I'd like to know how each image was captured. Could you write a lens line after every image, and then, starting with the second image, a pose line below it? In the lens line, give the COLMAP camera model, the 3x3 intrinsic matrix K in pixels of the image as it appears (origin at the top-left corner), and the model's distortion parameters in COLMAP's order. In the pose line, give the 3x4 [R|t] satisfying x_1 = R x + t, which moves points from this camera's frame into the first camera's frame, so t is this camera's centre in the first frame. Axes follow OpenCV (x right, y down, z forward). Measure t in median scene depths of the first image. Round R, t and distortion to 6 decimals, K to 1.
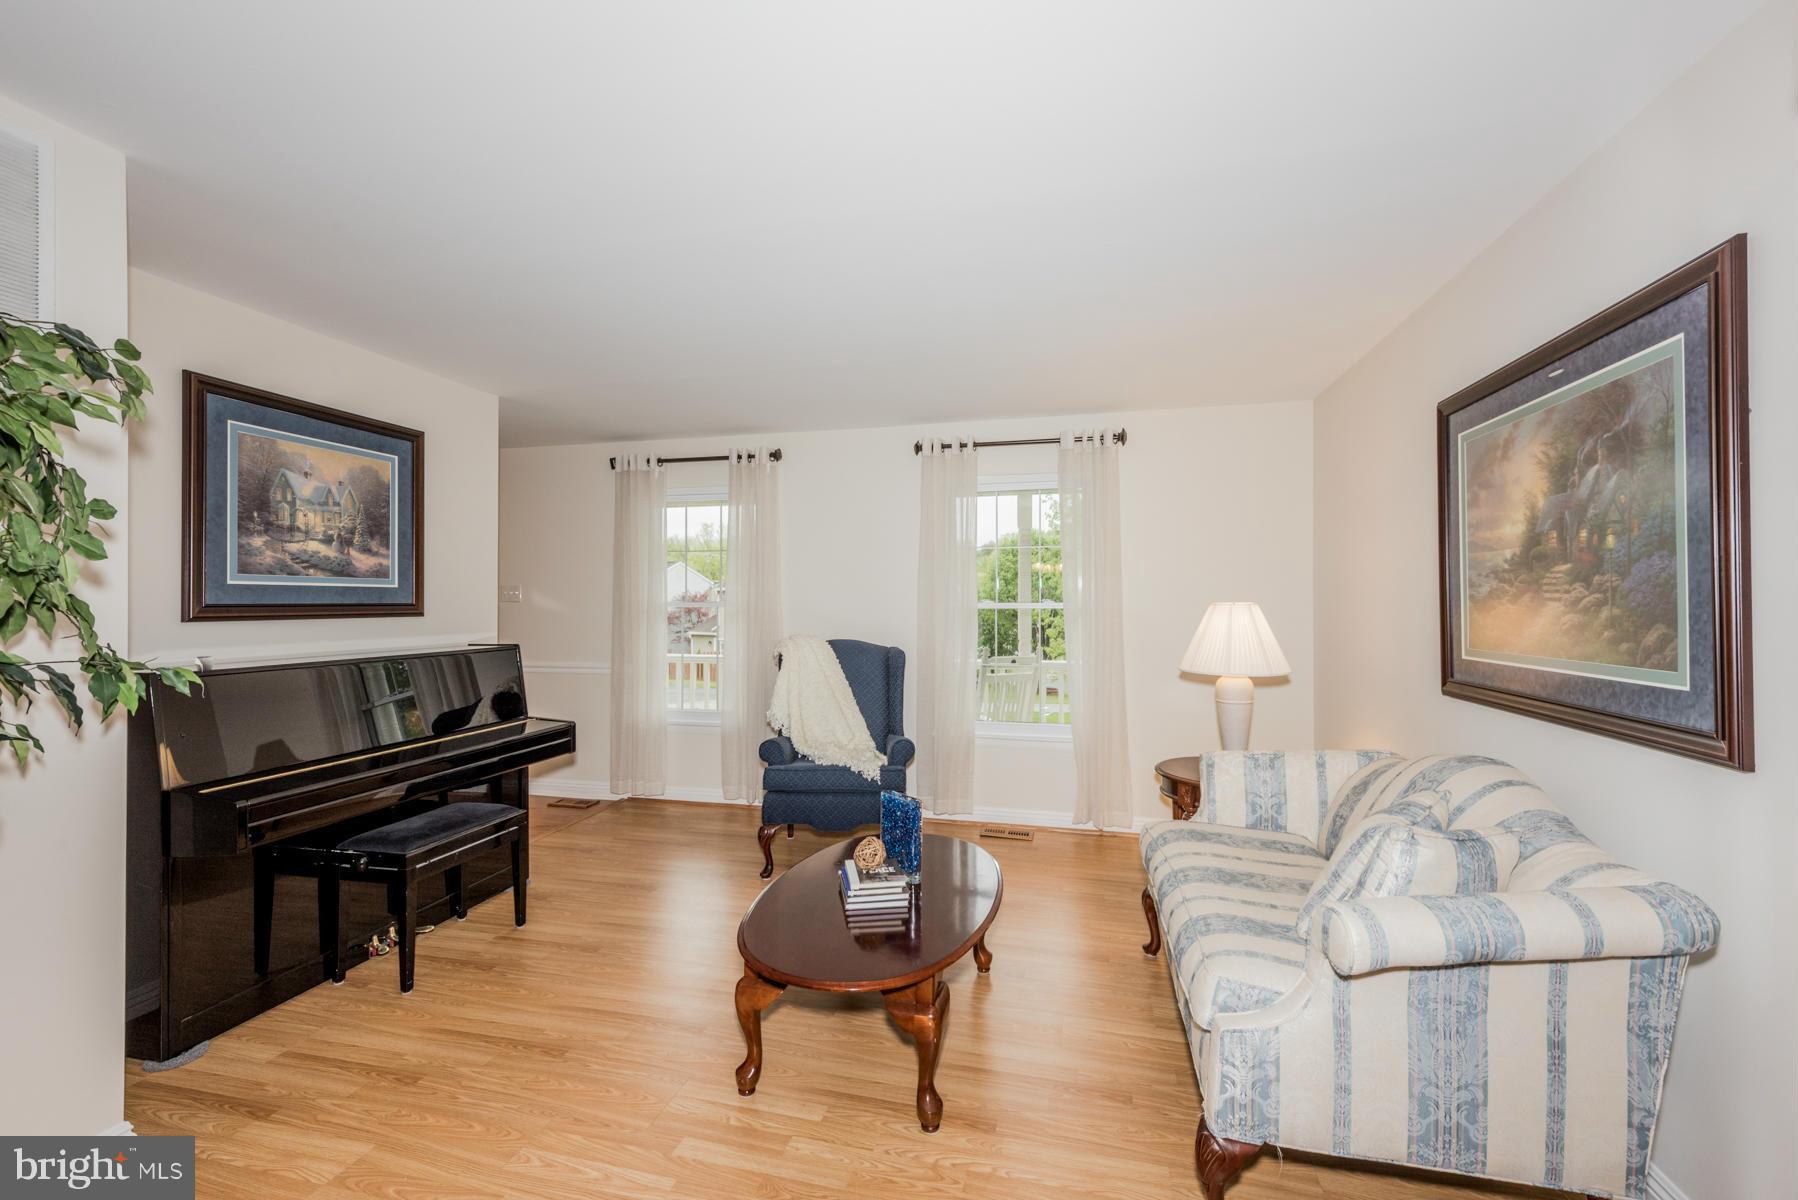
lens RADIAL K [[706.8, 0, 895.3], [0, 706.8, 602.0], [0, 0, 1]] dist [0.012033, -0.000250]
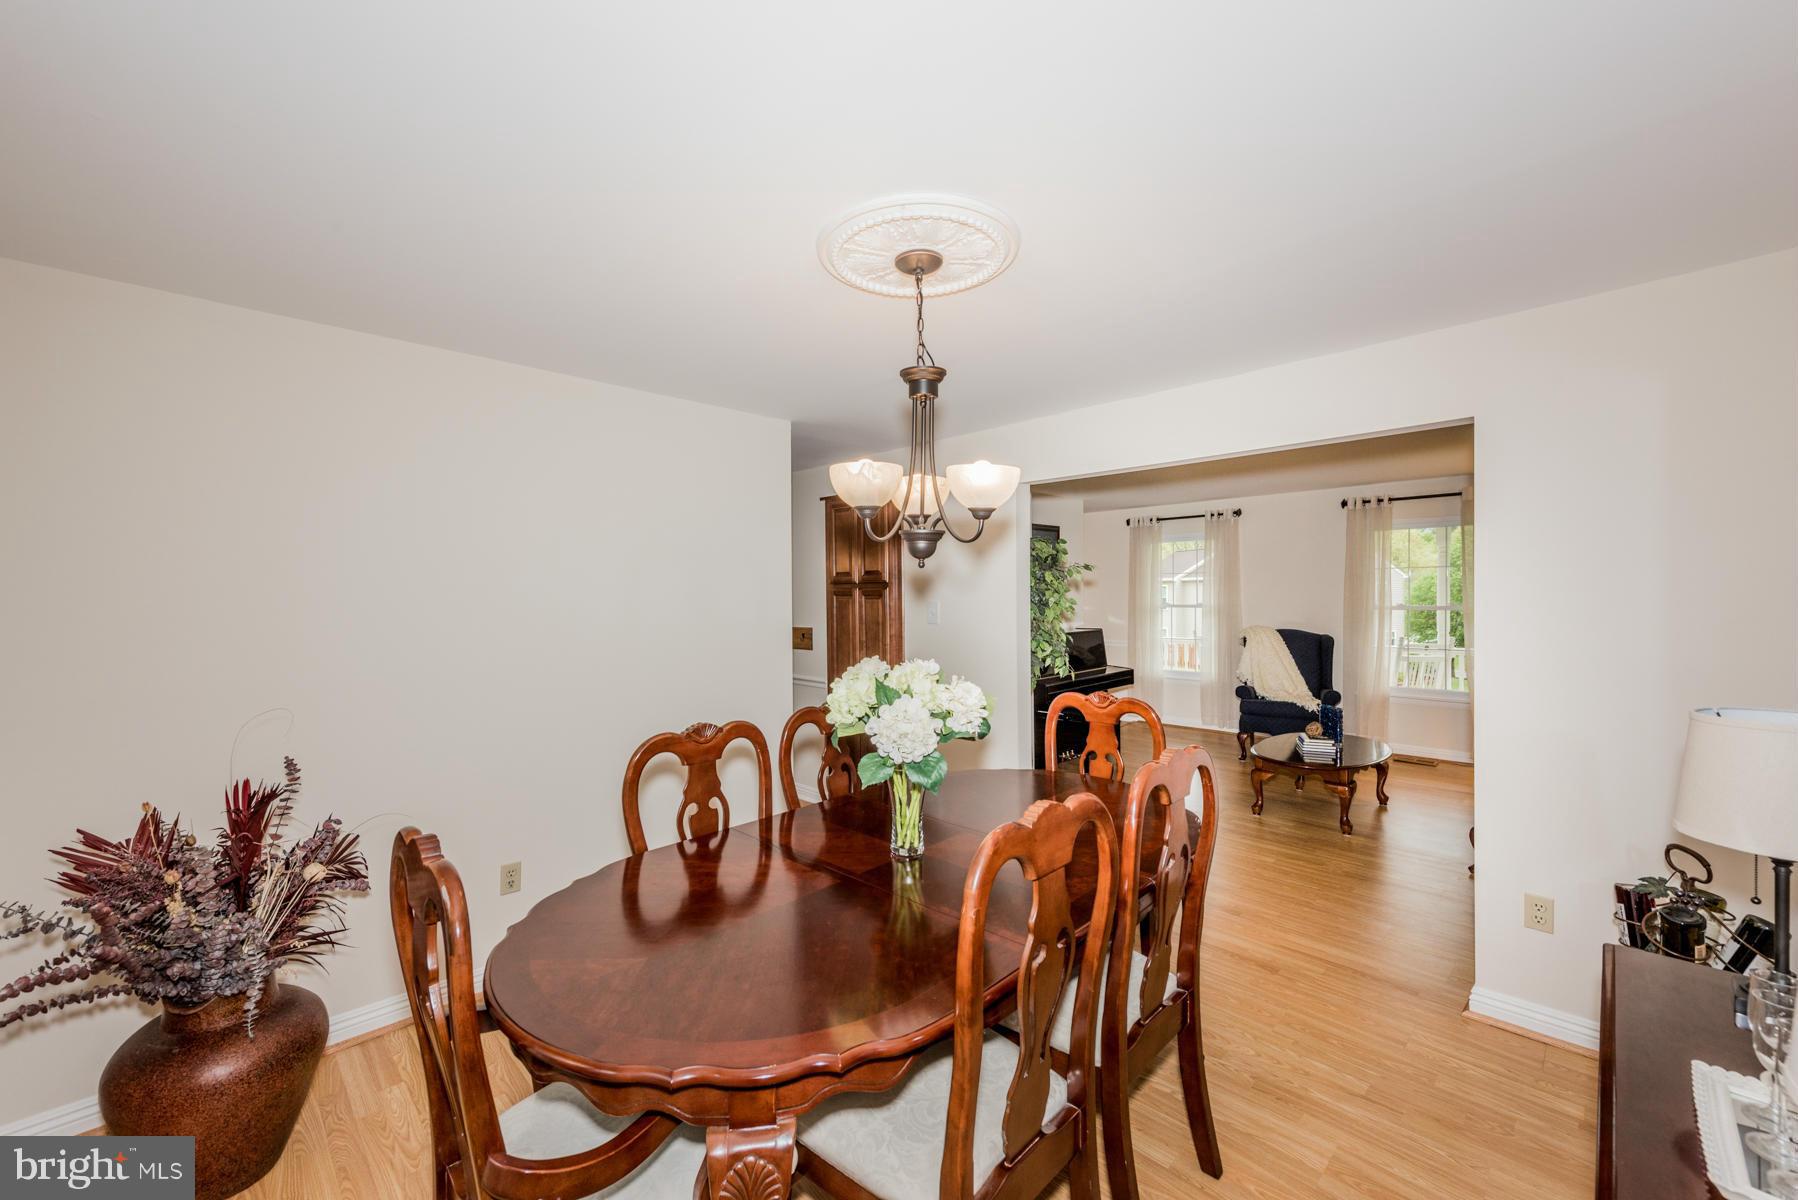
lens RADIAL K [[706.8, 0, 895.3], [0, 706.8, 602.0], [0, 0, 1]] dist [0.012033, -0.000250]
pose [[0.858013, -0.000347, -0.513628, -0.012255], [0.007531, 0.999901, 0.011905, -0.037316], [0.513573, -0.014083, 0.857930, -0.897209]]
